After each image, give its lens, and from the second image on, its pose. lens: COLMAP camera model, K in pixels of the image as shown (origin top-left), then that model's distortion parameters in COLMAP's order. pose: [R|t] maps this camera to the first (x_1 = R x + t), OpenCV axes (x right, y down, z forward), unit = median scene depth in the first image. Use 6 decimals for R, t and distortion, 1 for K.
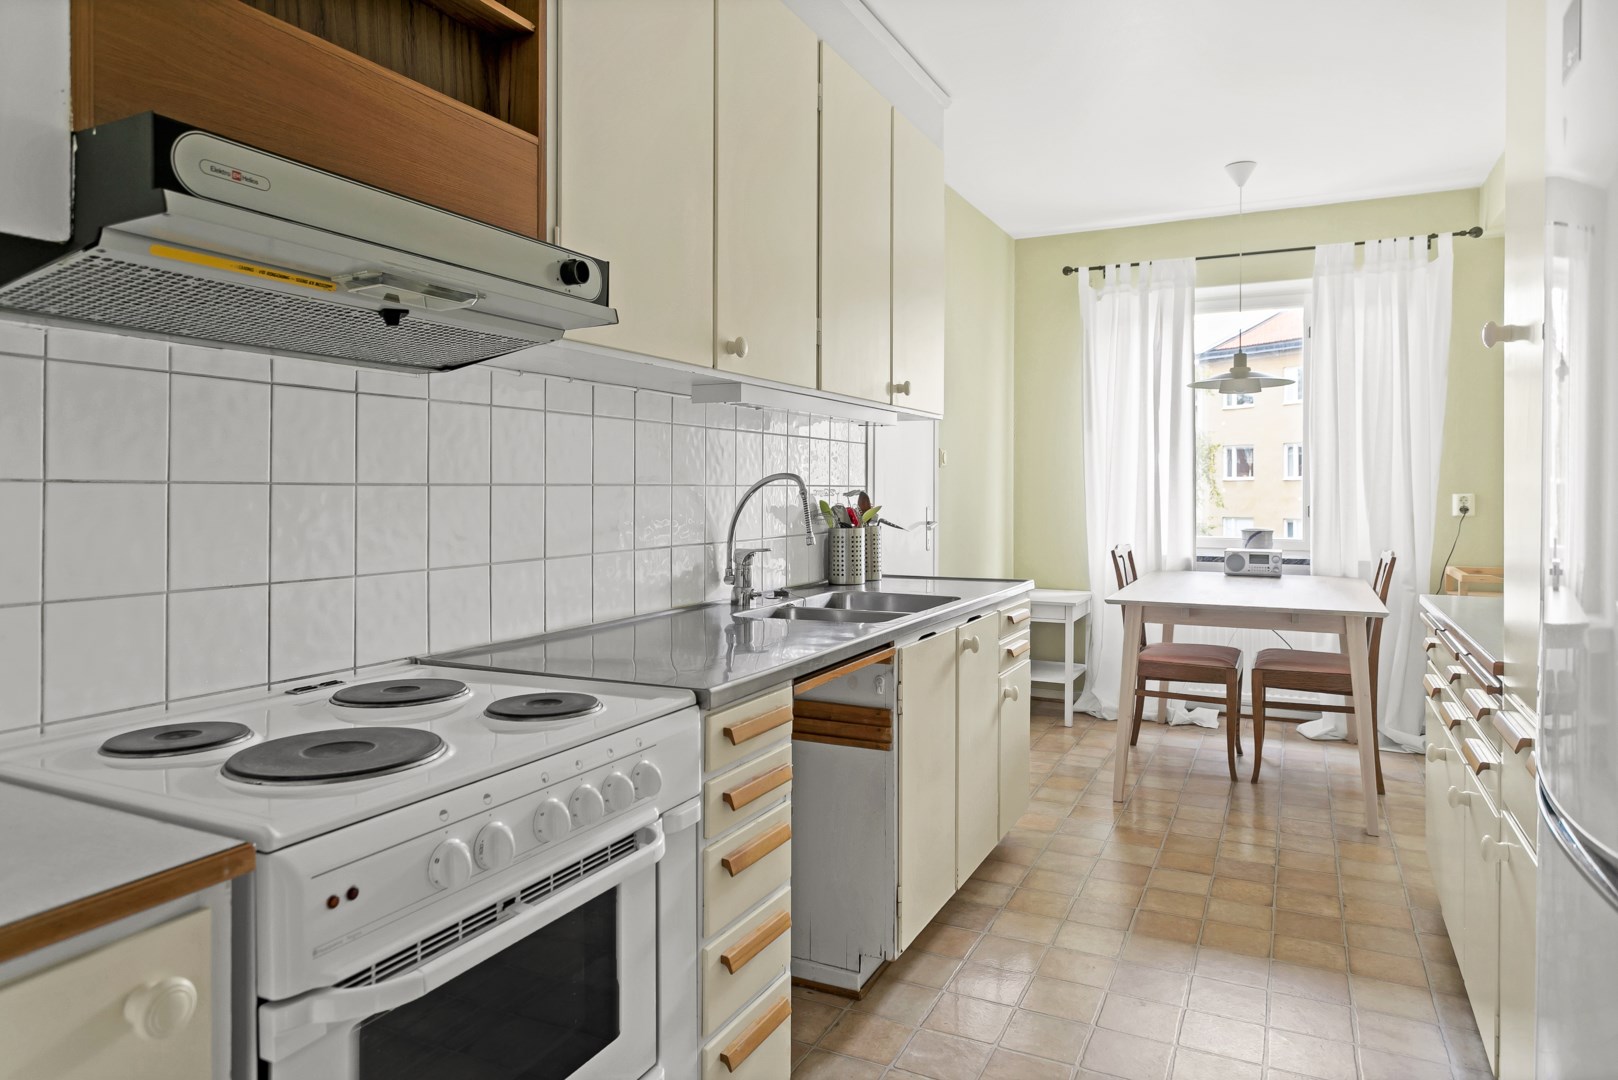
lens RADIAL K [[1015.6, 0, 809.0], [0, 1015.6, 540.0], [0, 0, 1]] dist [0.017665, 0.000286]
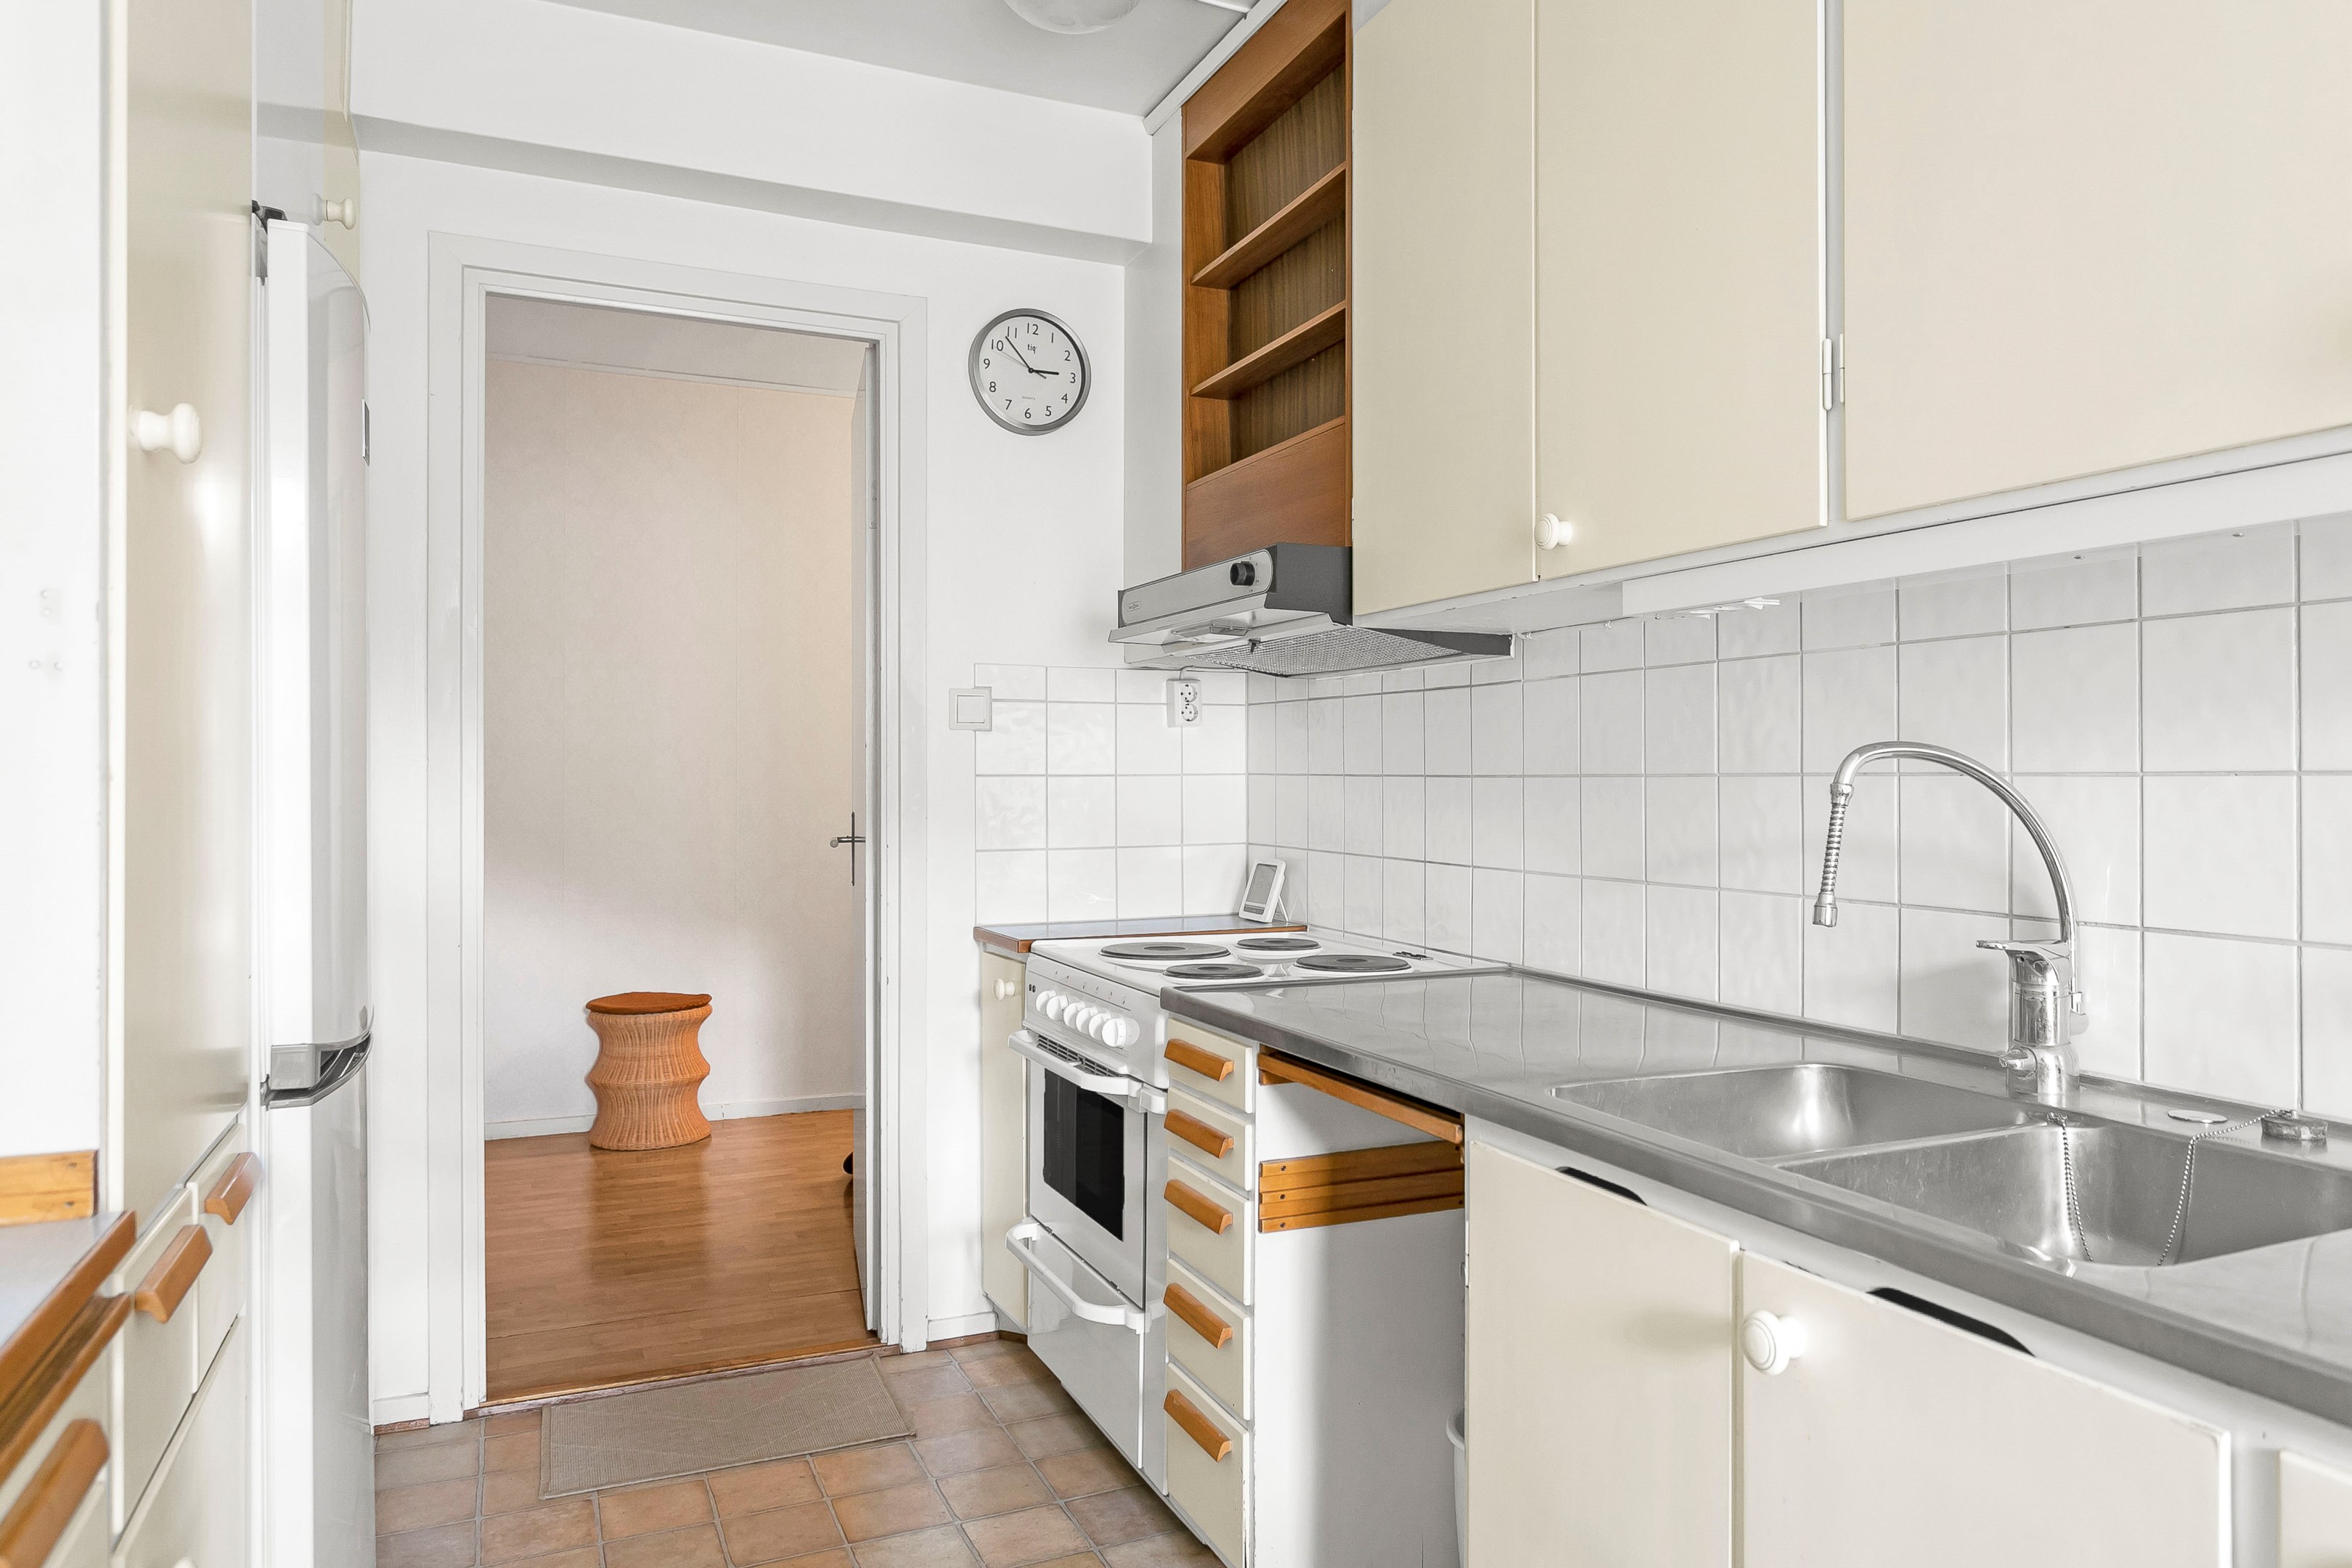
lens RADIAL K [[1476.3, 0, 1176.0], [0, 1476.3, 784.0], [0, 0, 1]] dist [0.017665, 0.000286]
pose [[-0.644781, -0.001598, -0.764366, 0.712392], [-0.042216, 0.998546, 0.033524, -0.067453], [0.763201, 0.053884, -0.643911, 1.406323]]
